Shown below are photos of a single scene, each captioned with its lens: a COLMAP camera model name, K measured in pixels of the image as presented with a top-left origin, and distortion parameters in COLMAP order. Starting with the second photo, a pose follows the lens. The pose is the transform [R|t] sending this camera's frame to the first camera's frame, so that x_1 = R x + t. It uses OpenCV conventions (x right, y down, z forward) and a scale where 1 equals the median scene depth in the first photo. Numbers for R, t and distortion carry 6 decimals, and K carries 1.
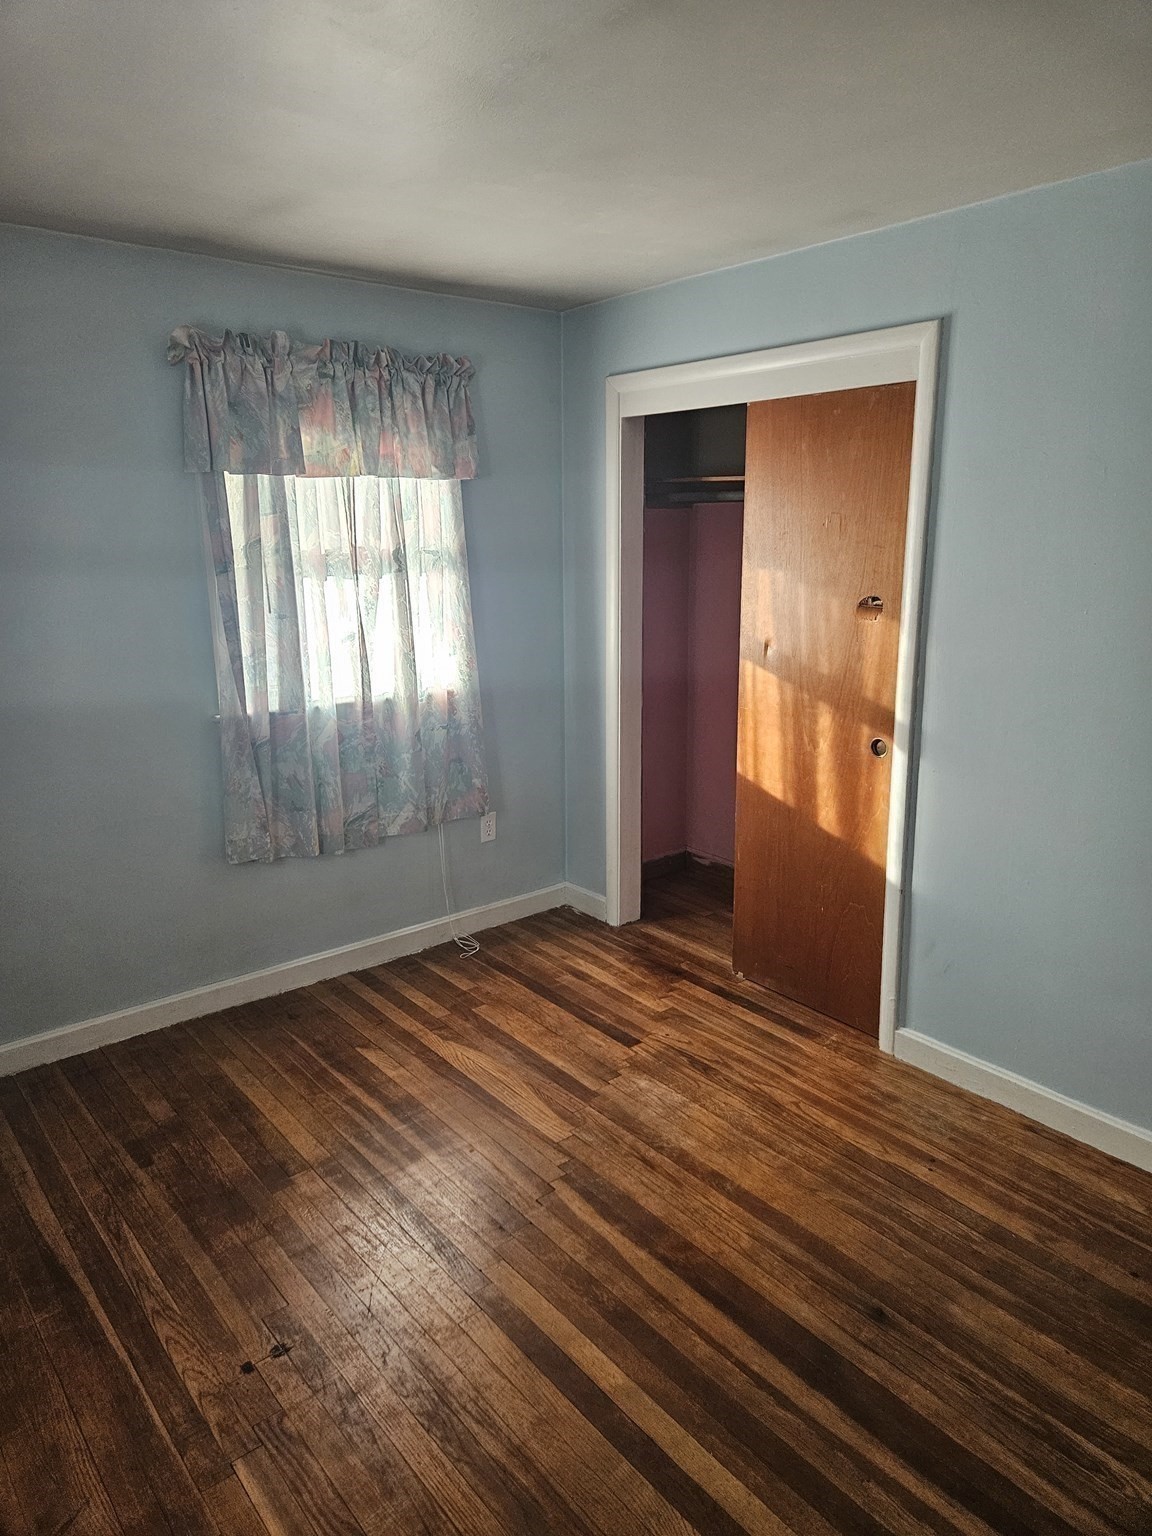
lens RADIAL K [[1031.8, 0, 568.5], [0, 1031.8, 740.9], [0, 0, 1]] dist [0.078350, -0.056800]
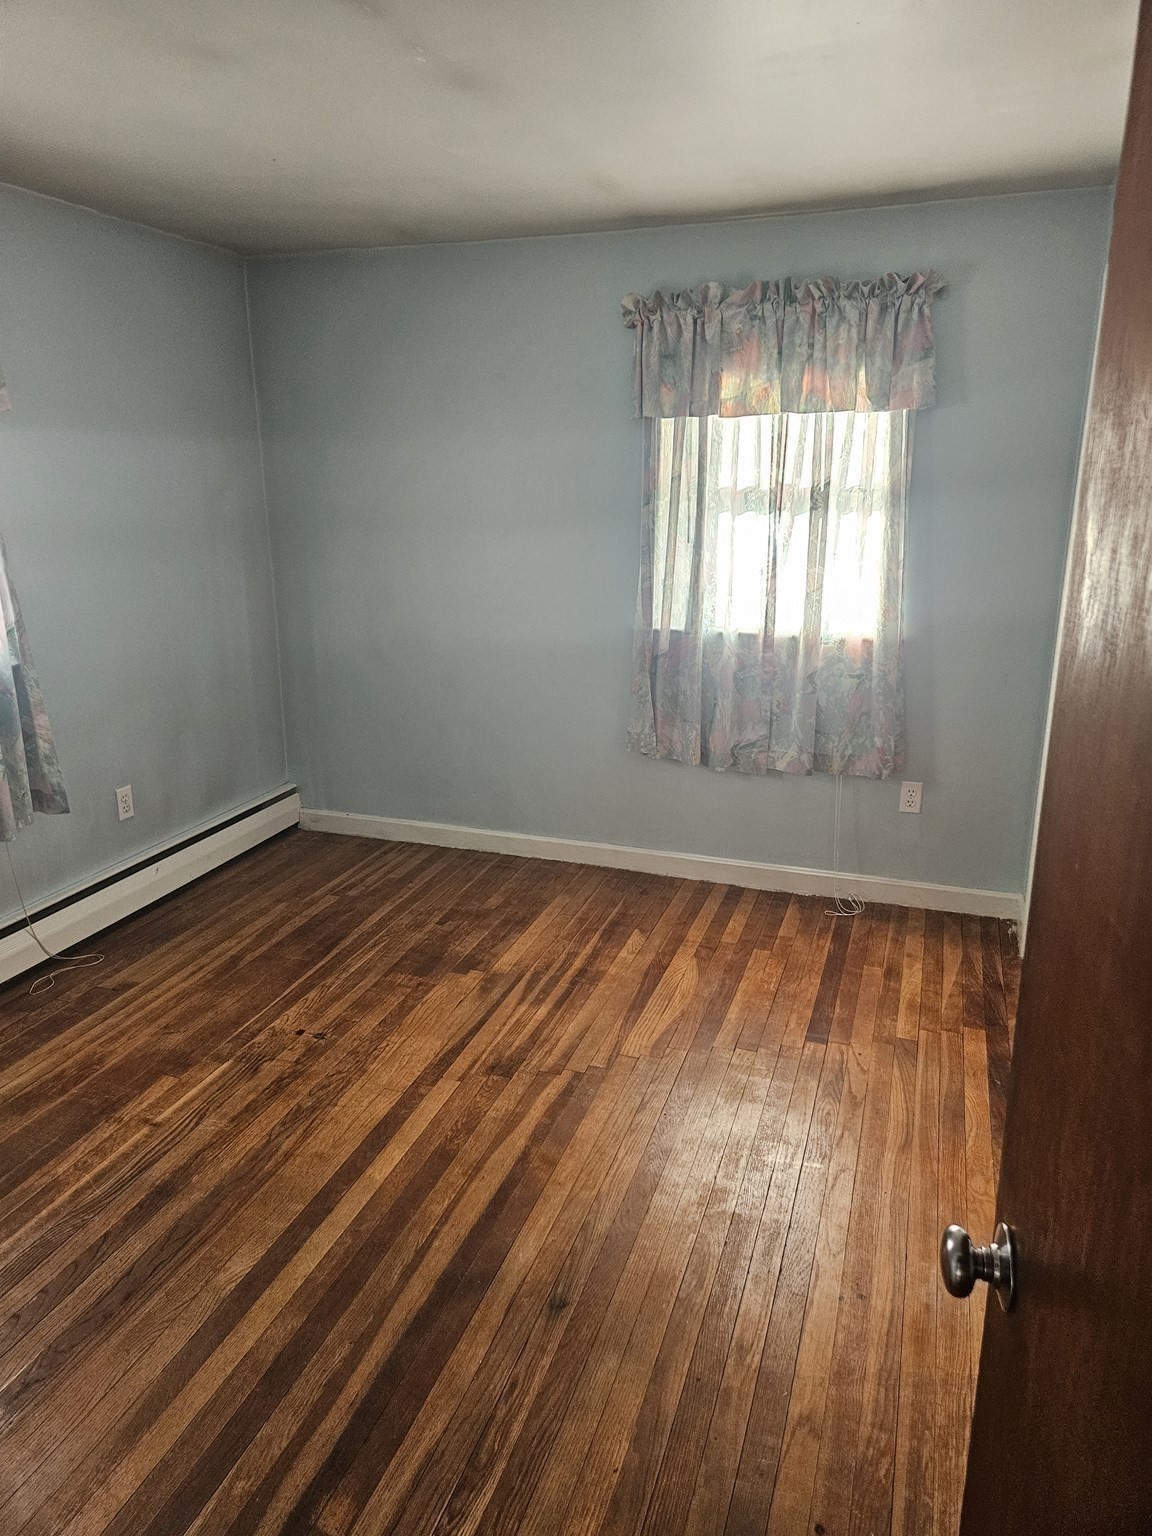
lens RADIAL K [[1031.8, 0, 568.5], [0, 1031.8, 740.9], [0, 0, 1]] dist [0.078350, -0.056800]
pose [[0.517851, 0.220703, -0.826511, 0.615584], [-0.178013, 0.972799, 0.148232, -0.056498], [0.836745, 0.070367, 0.543053, 0.293903]]
